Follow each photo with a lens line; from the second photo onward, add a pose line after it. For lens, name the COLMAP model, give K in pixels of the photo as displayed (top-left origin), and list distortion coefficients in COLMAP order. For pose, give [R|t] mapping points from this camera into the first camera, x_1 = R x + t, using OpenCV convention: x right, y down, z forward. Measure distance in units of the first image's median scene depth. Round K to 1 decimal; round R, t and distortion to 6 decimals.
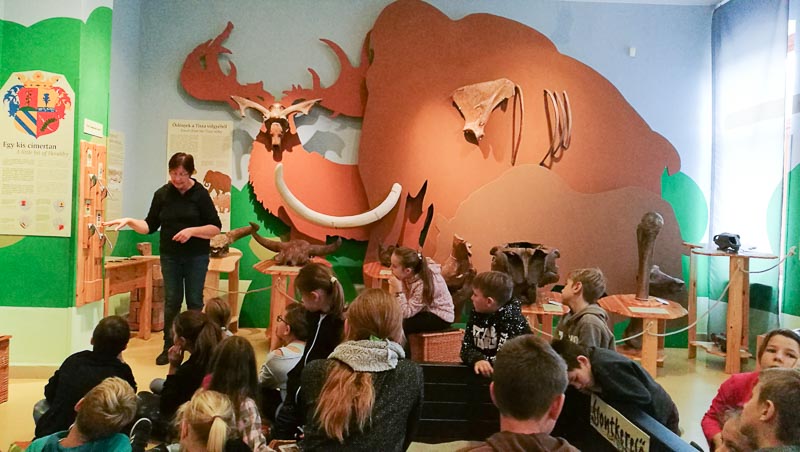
lens RADIAL K [[606.5, 0, 400.0], [0, 606.5, 226.0], [0, 0, 1]] dist [-0.000751, 0.006973]
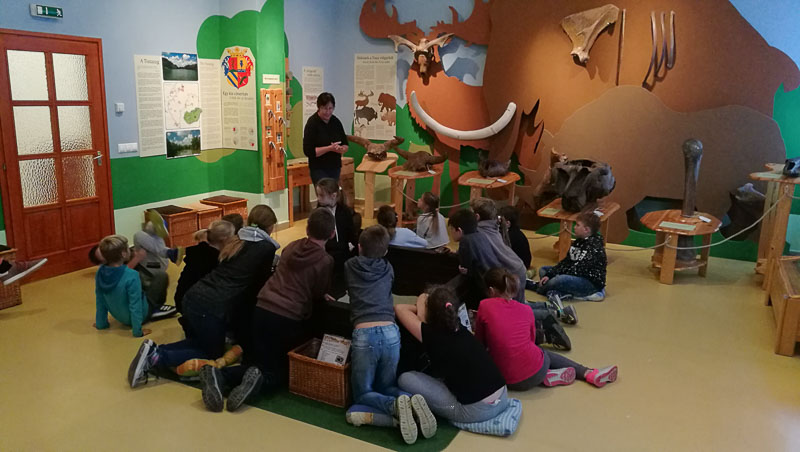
lens RADIAL K [[606.5, 0, 400.0], [0, 606.5, 226.0], [0, 0, 1]] dist [-0.000751, 0.006973]
pose [[0.879176, 0.086948, -0.468498, 0.377509], [0.003551, 0.981988, 0.188908, -0.059164], [0.476485, -0.167747, 0.863031, -0.168289]]
